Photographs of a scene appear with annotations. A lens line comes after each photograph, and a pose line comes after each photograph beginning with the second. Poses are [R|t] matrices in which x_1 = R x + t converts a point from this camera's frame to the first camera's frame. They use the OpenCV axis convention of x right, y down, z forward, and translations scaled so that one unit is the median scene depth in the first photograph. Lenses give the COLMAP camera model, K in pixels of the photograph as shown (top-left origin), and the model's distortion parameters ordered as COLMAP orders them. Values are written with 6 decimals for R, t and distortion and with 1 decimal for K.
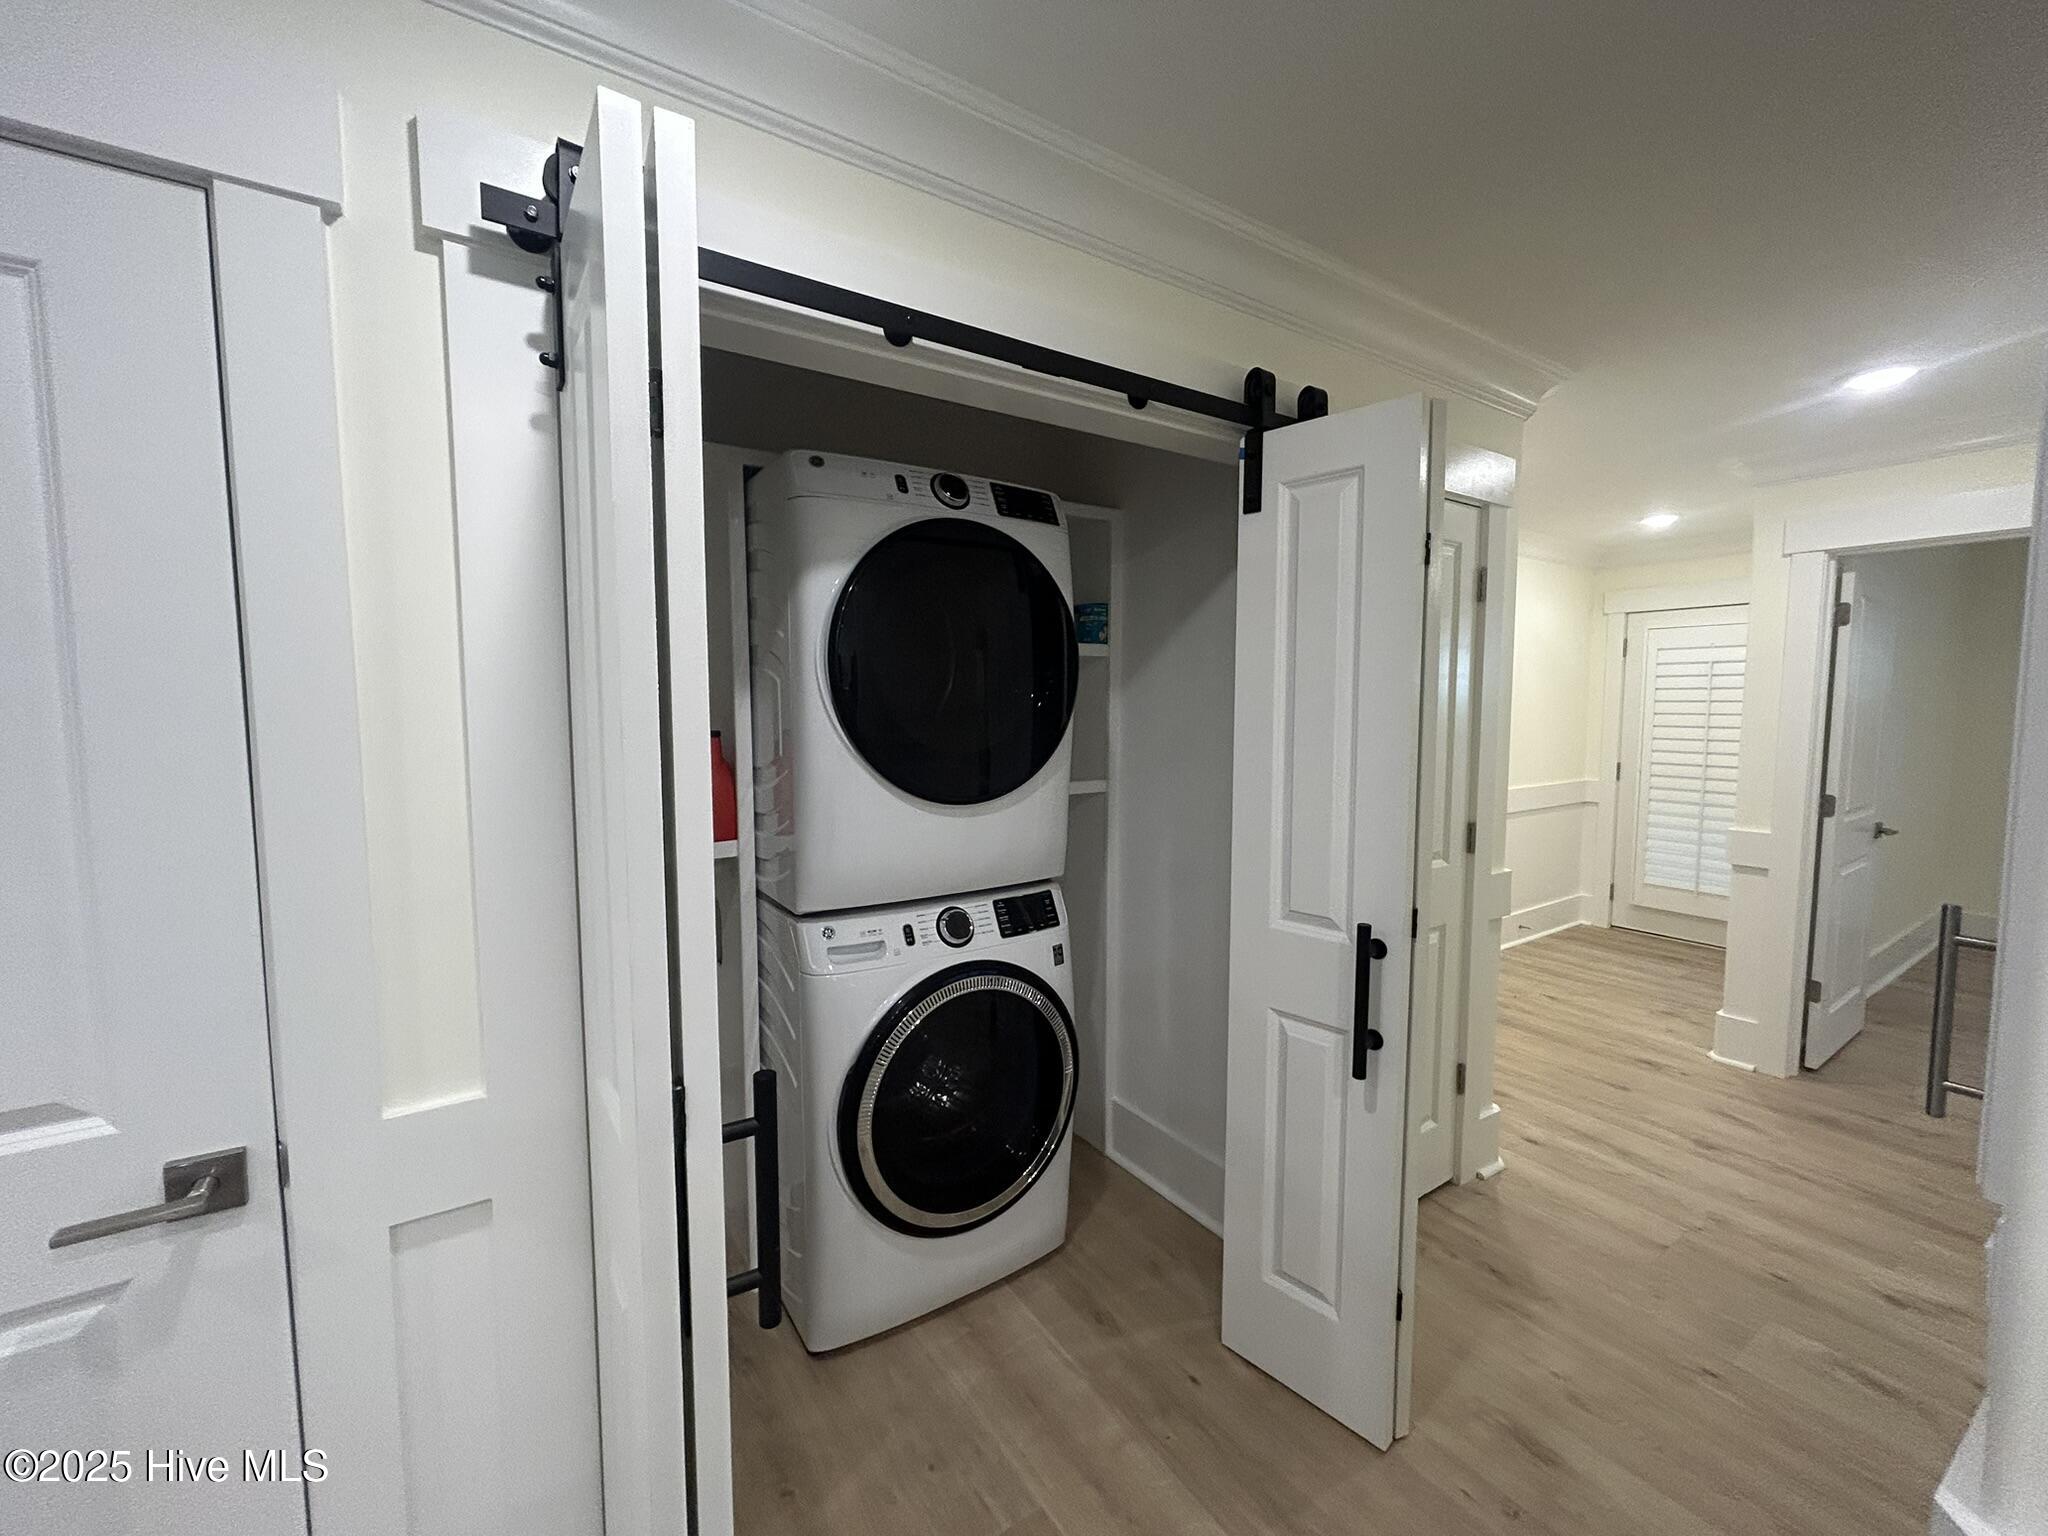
lens RADIAL K [[819.2, 0, 1021.8], [0, 819.2, 761.5], [0, 0, 1]] dist [-0.003311, -0.000017]
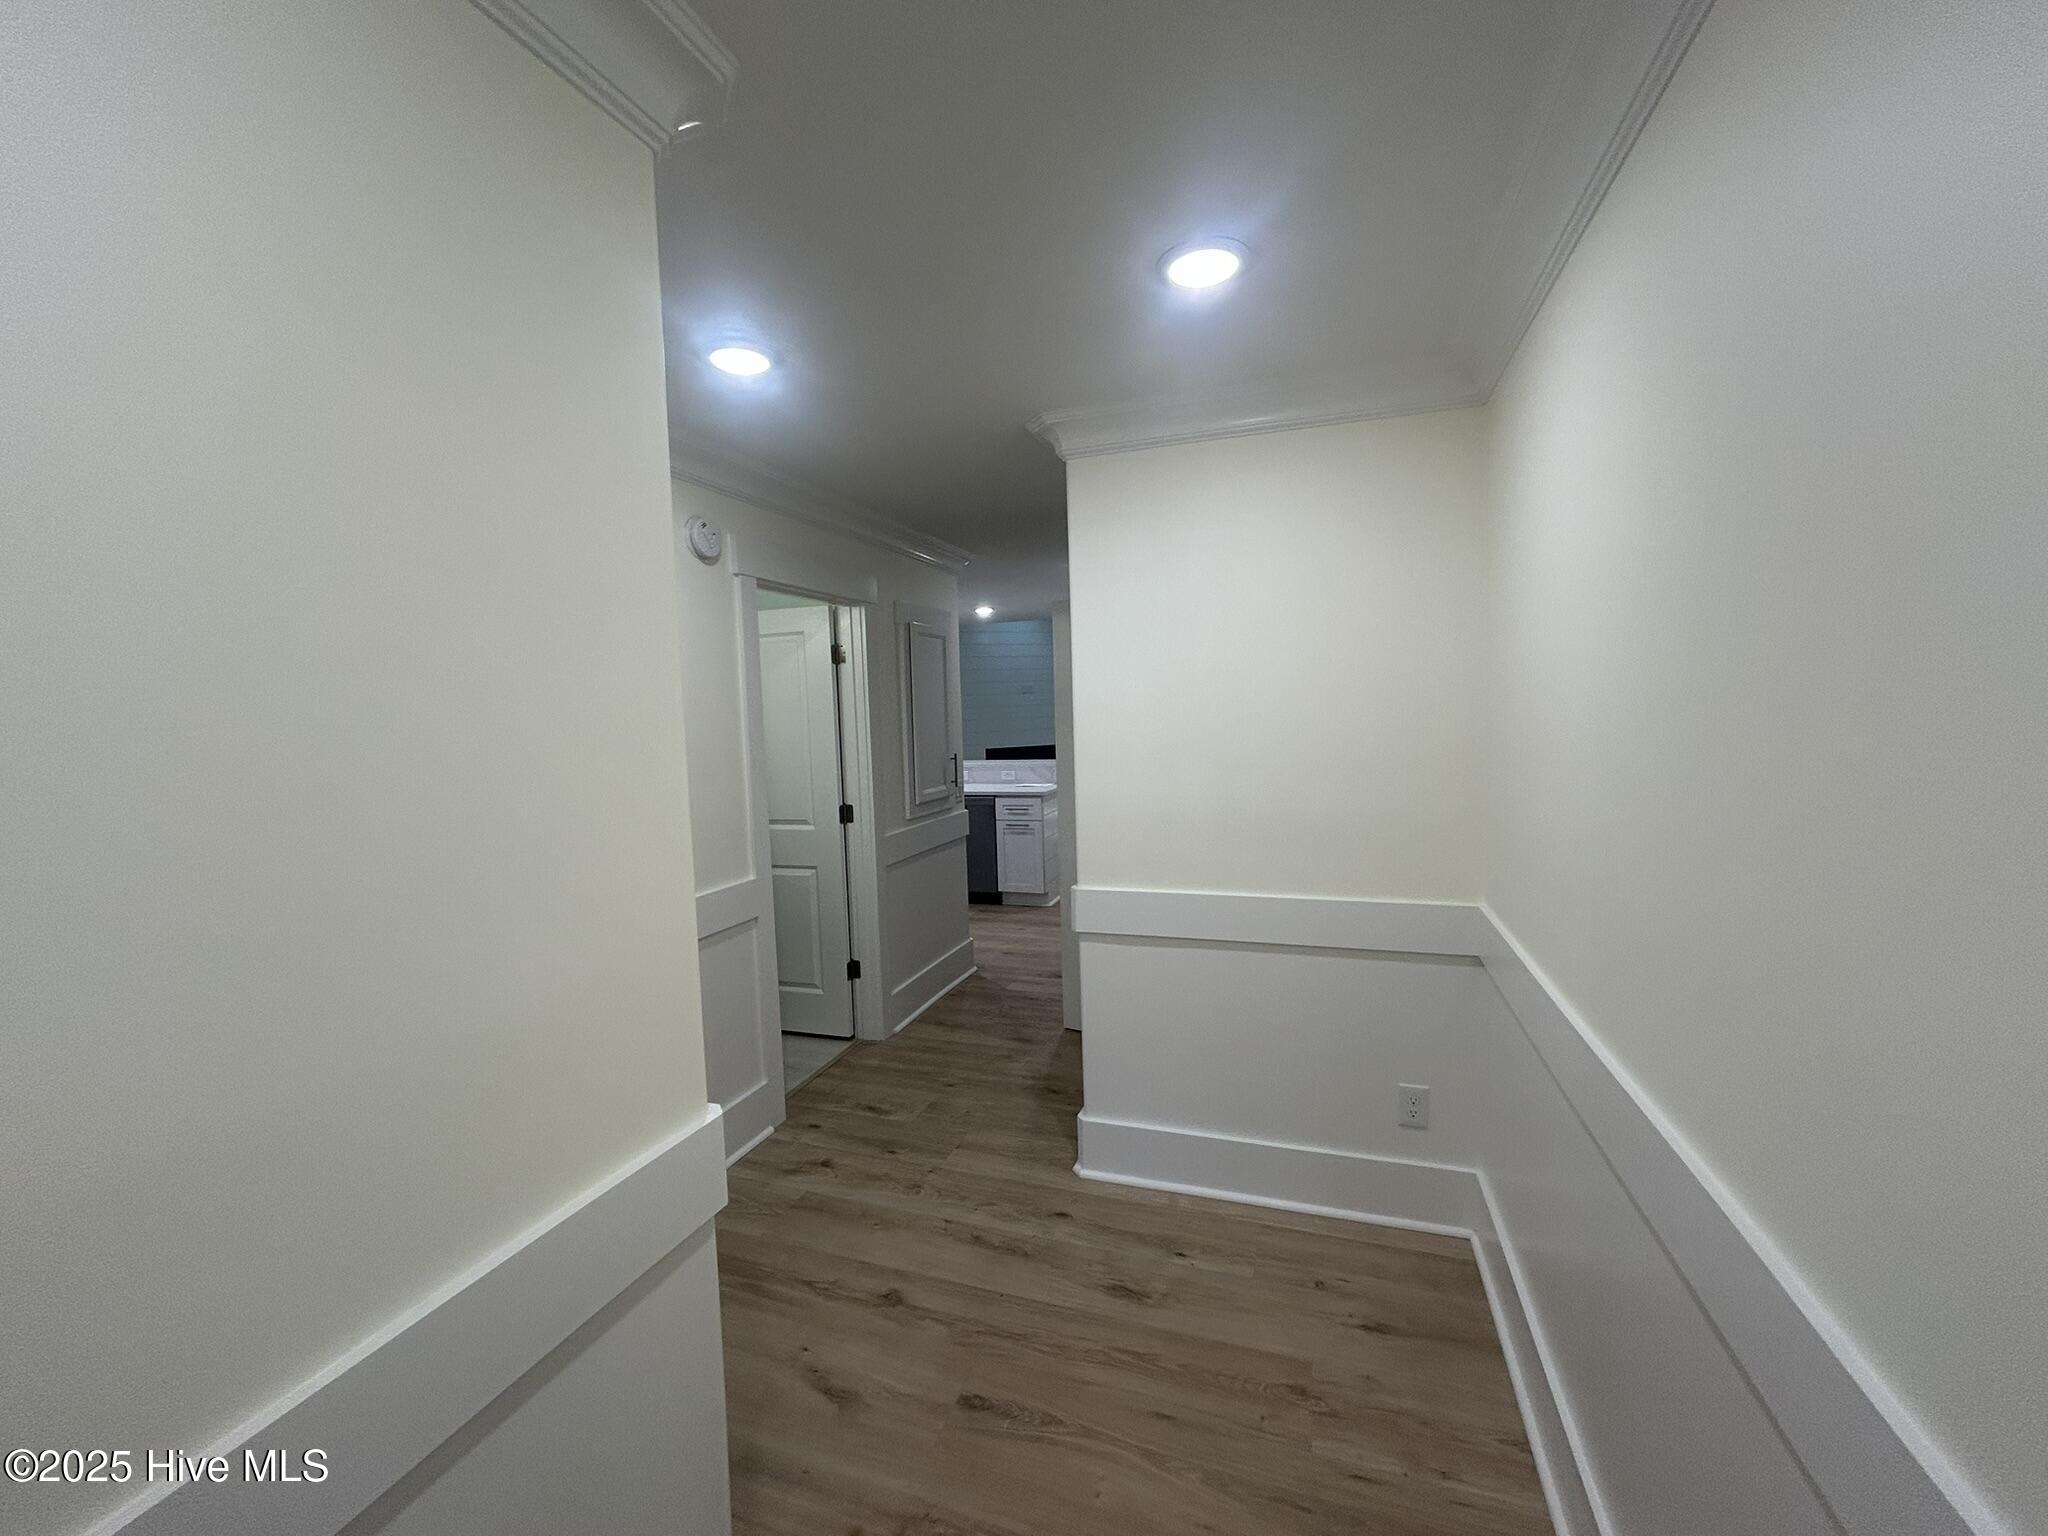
lens RADIAL K [[819.2, 0, 1021.8], [0, 819.2, 761.5], [0, 0, 1]] dist [-0.003311, -0.000017]
pose [[-0.799825, 0.071476, -0.595963, 1.381118], [-0.006398, 0.991813, 0.127538, -0.175717], [0.600200, 0.105821, -0.792819, 1.946558]]
